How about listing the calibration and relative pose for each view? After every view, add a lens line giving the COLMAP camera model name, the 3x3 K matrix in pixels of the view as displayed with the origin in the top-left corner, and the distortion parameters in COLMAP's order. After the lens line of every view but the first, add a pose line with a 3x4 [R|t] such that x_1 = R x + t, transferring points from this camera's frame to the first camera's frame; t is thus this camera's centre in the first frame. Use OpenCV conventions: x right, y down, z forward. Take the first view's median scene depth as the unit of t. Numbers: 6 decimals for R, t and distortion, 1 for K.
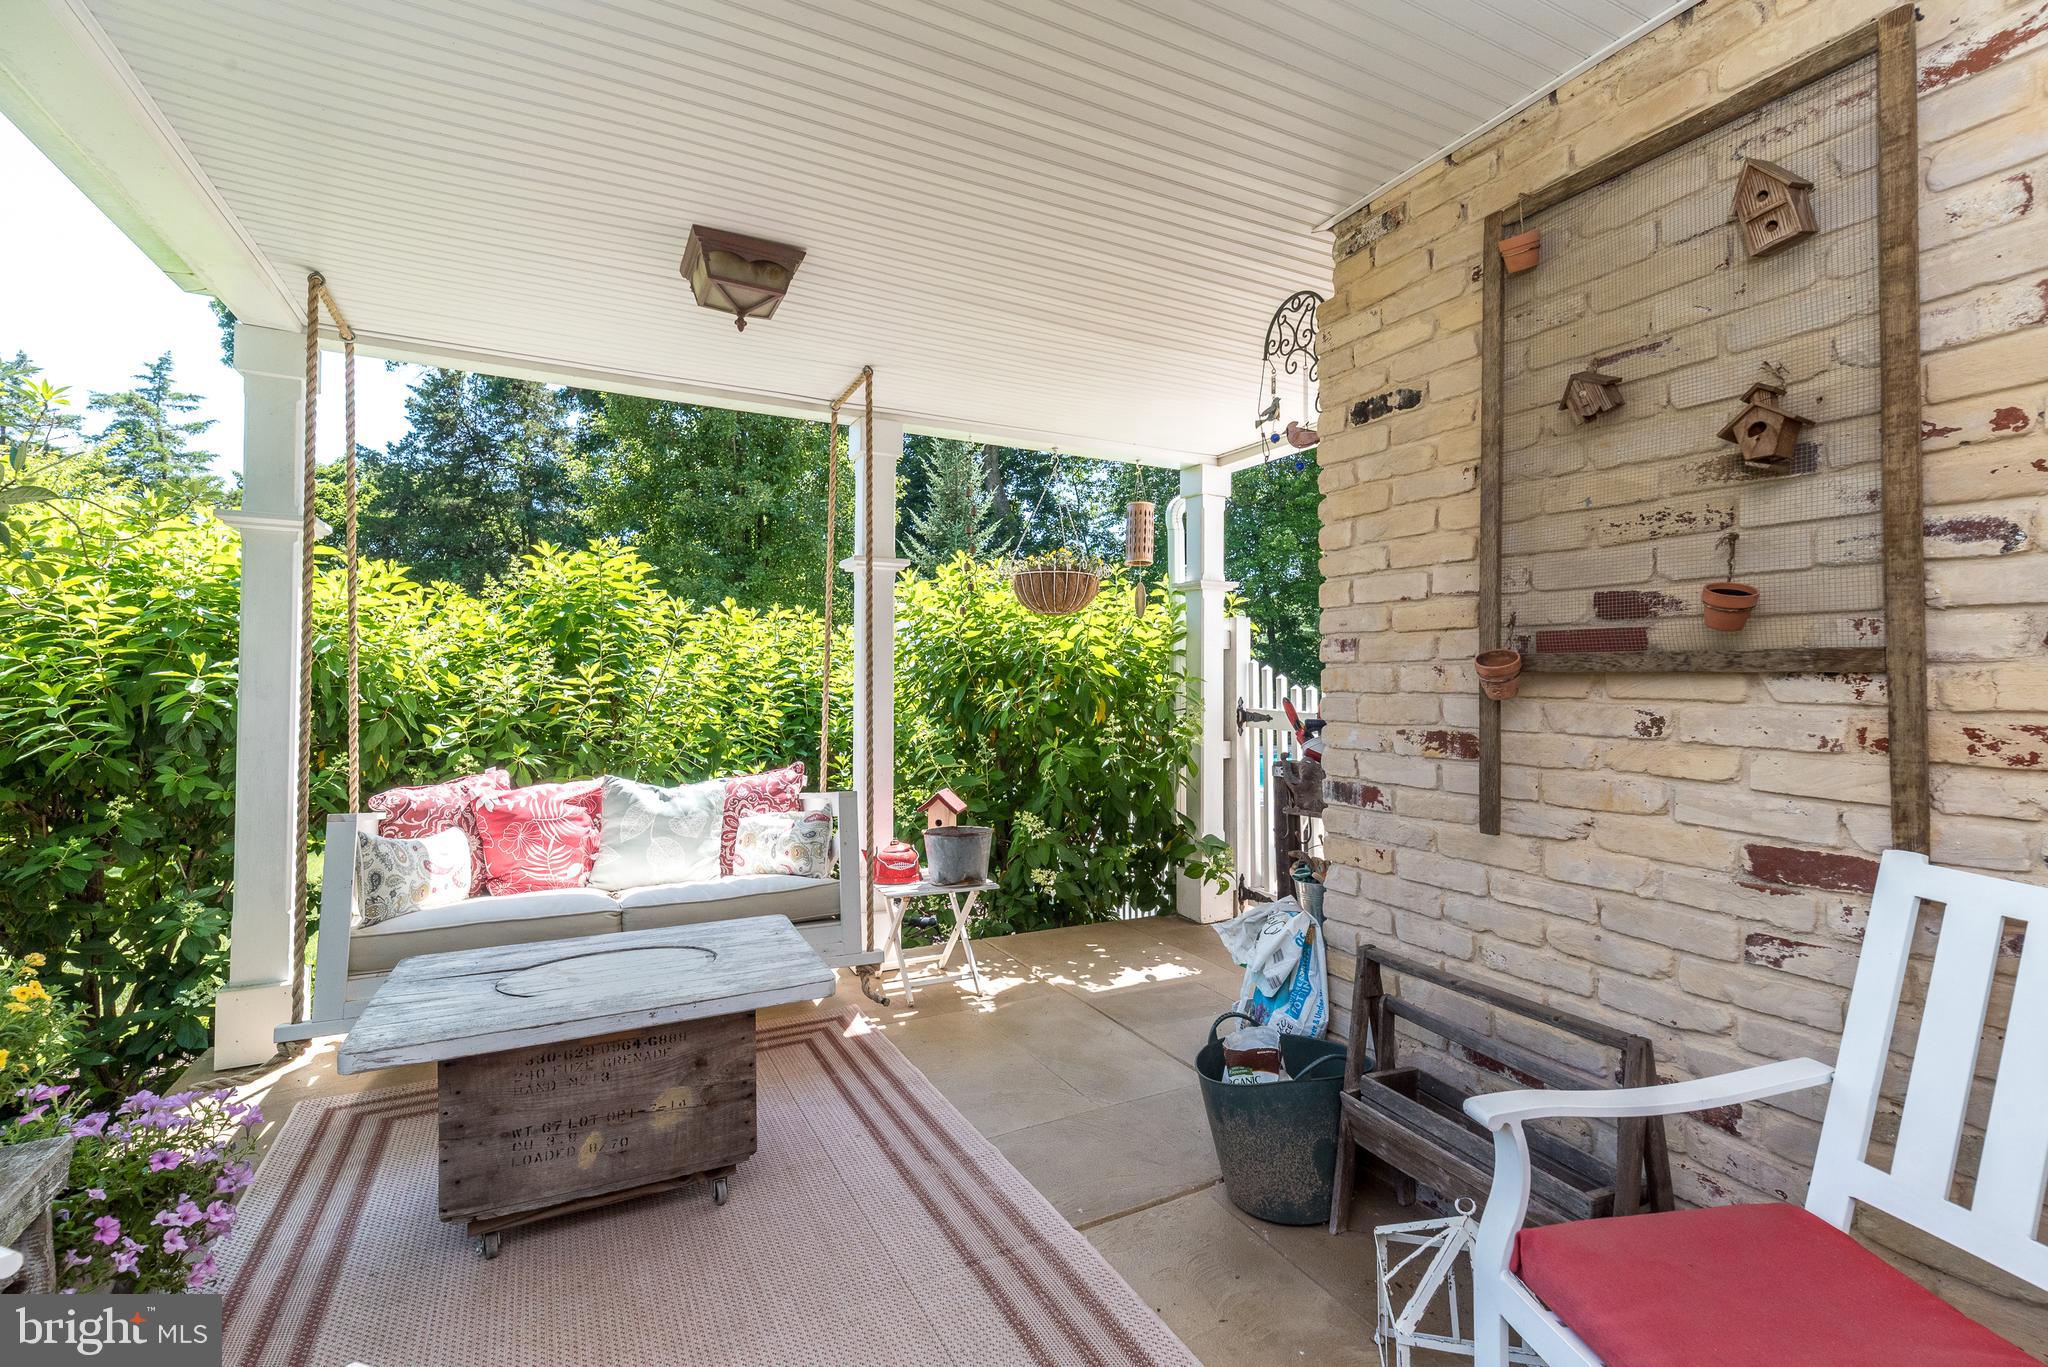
lens RADIAL K [[894.1, 0, 1018.5], [0, 894.1, 673.5], [0, 0, 1]] dist [0.006577, 0.001703]
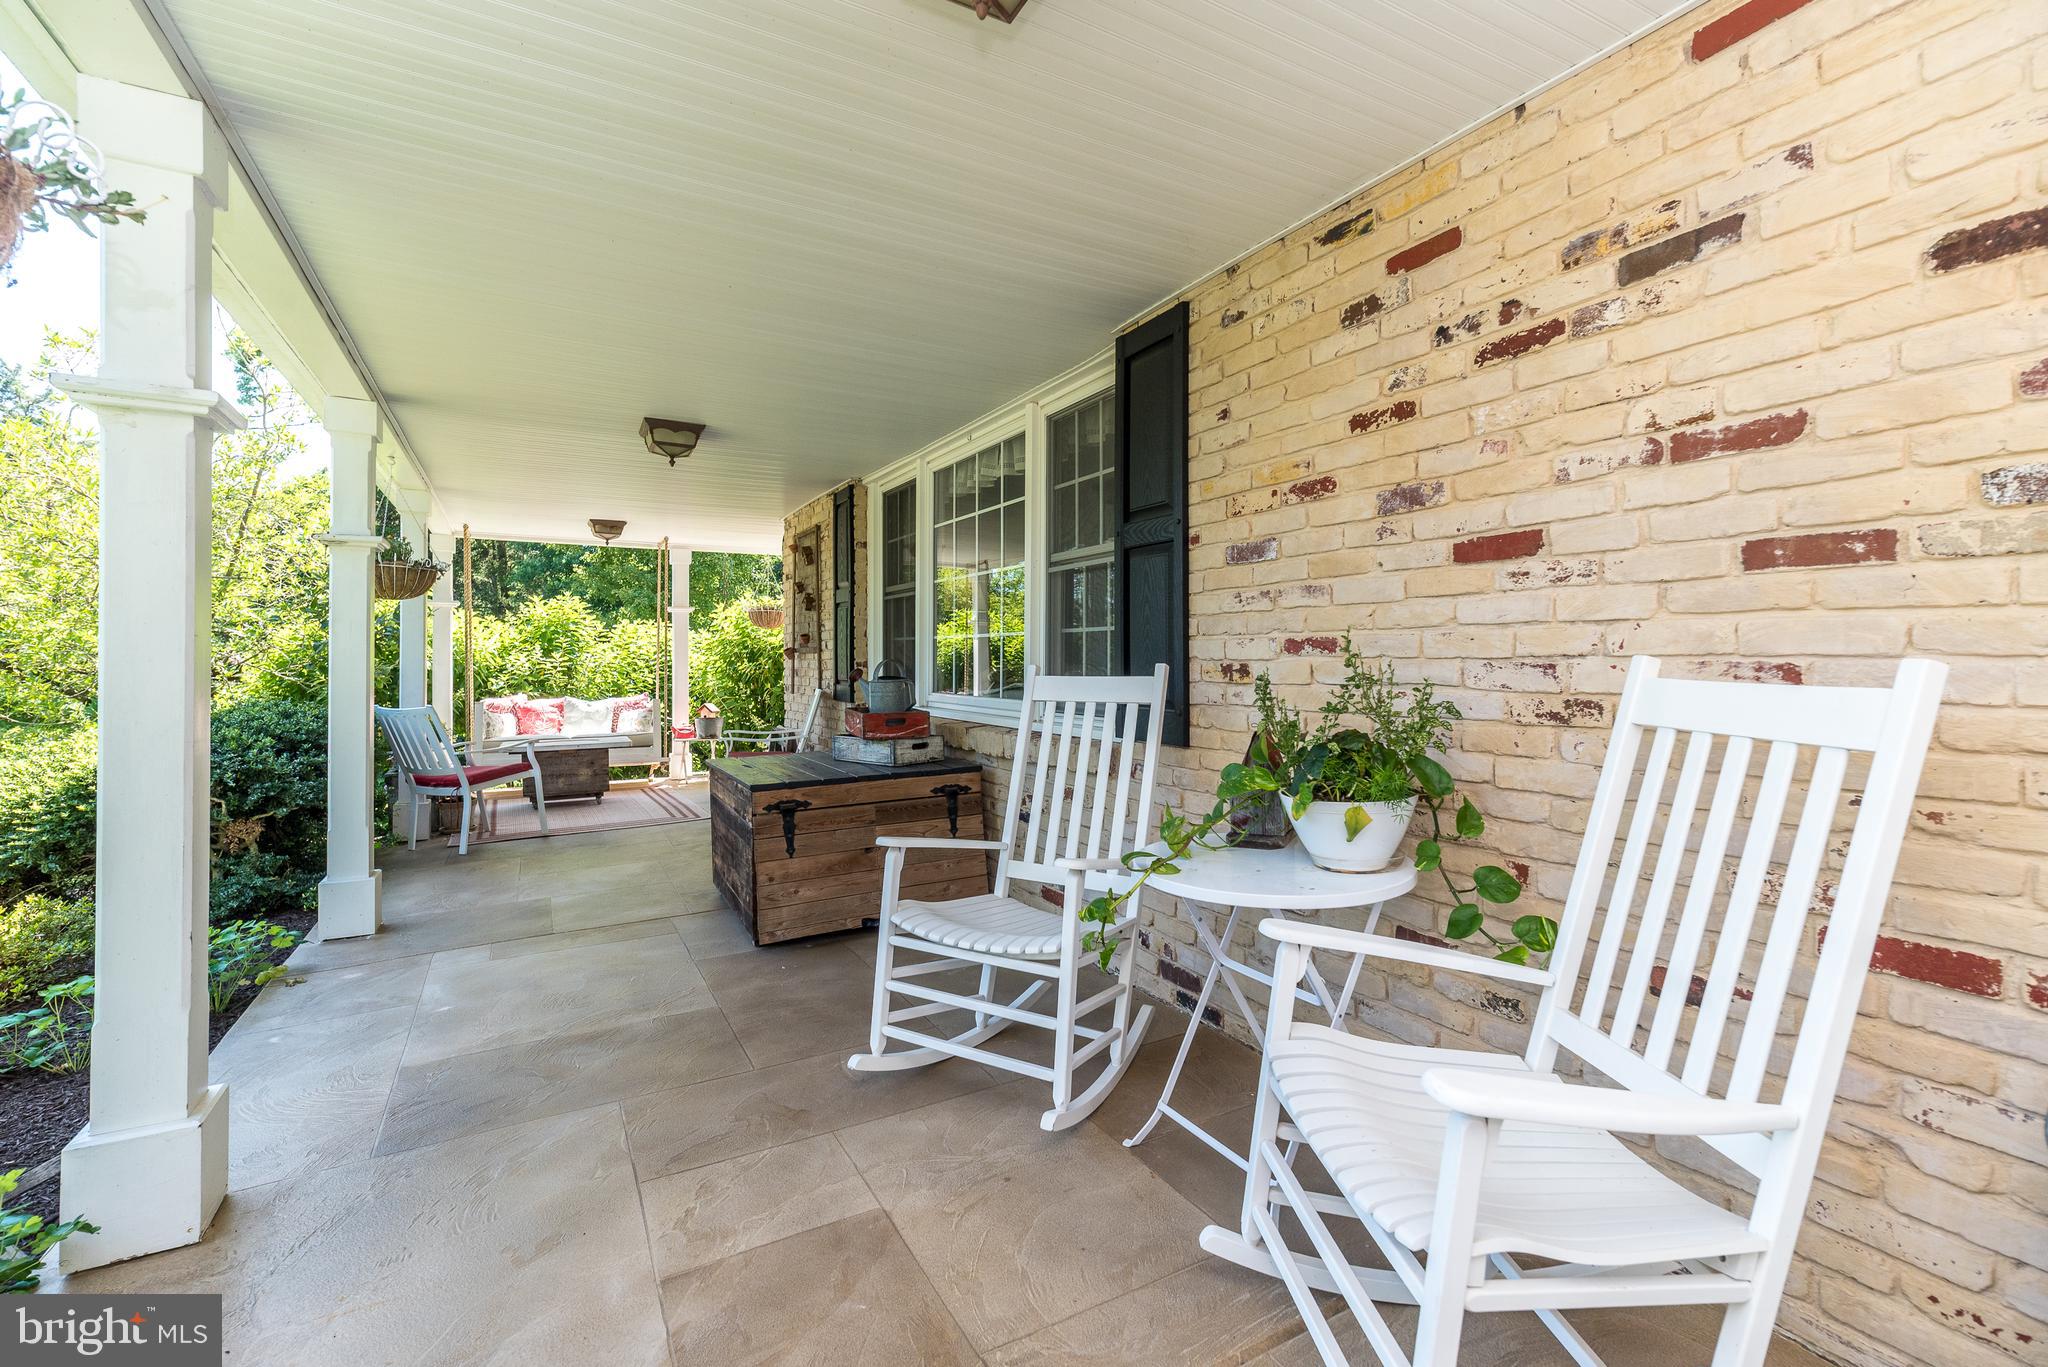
lens RADIAL K [[894.1, 0, 1032.5], [0, 894.1, 650.8], [0, 0, 1]] dist [0.006577, 0.001703]
pose [[0.998832, -0.012715, 0.046625, 0.649651], [0.012716, 0.999919, 0.000287, -0.000063], [-0.046624, 0.000306, 0.998912, -1.393582]]
